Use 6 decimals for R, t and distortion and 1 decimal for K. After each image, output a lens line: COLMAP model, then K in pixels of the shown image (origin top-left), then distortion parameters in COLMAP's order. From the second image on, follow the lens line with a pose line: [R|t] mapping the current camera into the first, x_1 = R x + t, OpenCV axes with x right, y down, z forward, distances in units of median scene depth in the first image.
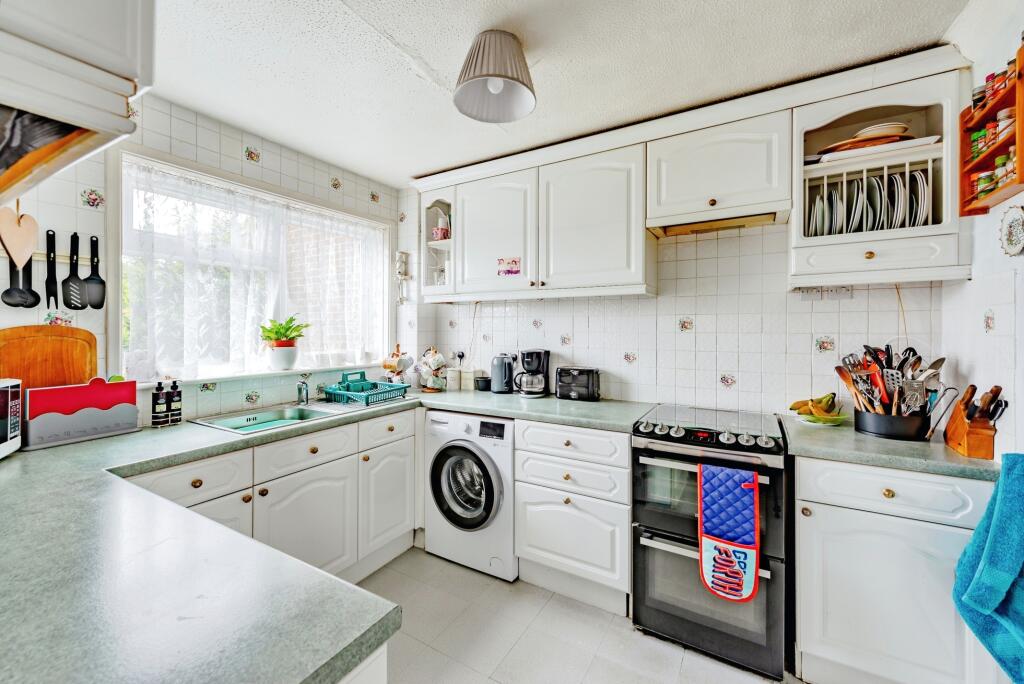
lens RADIAL K [[403.0, 0, 508.5], [0, 403.0, 343.9], [0, 0, 1]] dist [-0.000891, -0.000115]
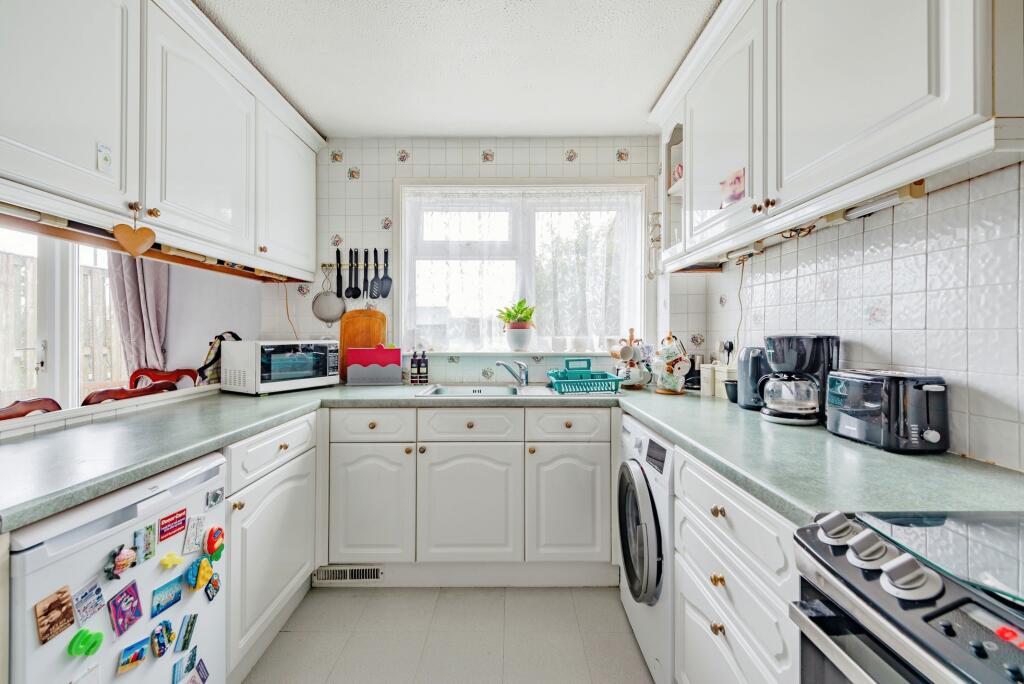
lens RADIAL K [[425.2, 0, 512.0], [0, 425.2, 342.0], [0, 0, 1]] dist [0.002009, 0.000323]
pose [[0.506924, 0.019249, -0.861776, 0.445868], [-0.032762, 0.999459, 0.003053, 0.043180], [0.861368, 0.026686, 0.507280, 0.489140]]
